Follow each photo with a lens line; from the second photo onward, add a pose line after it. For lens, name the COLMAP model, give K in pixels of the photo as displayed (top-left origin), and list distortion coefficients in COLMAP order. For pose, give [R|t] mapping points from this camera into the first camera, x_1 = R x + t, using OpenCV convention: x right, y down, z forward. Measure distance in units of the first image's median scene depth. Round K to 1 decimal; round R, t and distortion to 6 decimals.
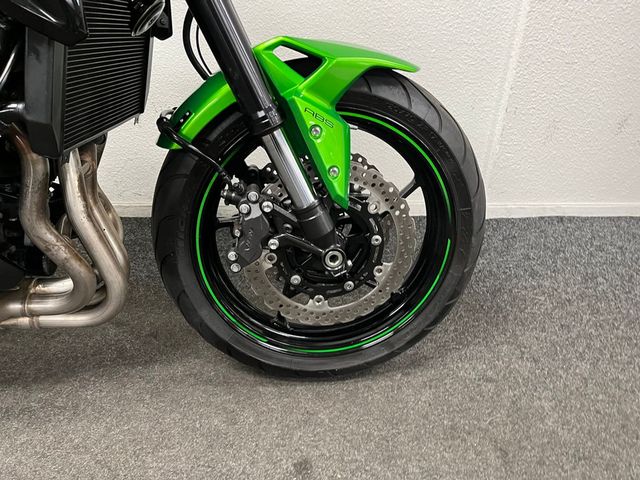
lens RADIAL K [[483.7, 0, 318.0], [0, 483.7, 243.6], [0, 0, 1]] dist [0.065796, -0.083653]
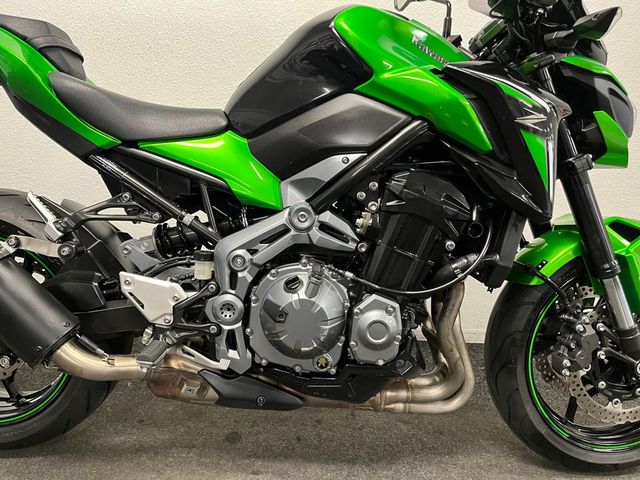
lens RADIAL K [[483.7, 0, 320.2], [0, 483.7, 248.2], [0, 0, 1]] dist [0.065796, -0.083653]
pose [[0.998686, 0.036777, -0.035691, -0.787212], [-0.044941, 0.963198, -0.265009, 0.105045], [0.024631, 0.266265, 0.963585, -0.412494]]
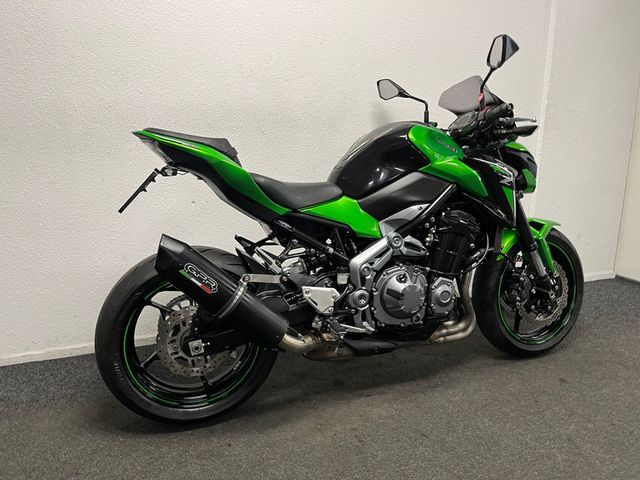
lens RADIAL K [[483.7, 0, 317.1], [0, 483.7, 235.0], [0, 0, 1]] dist [0.065796, -0.083653]
pose [[0.959345, -0.089305, 0.267734, -1.763212], [0.159811, 0.953778, -0.254495, 0.182051], [-0.232631, 0.286935, 0.929274, -1.189243]]
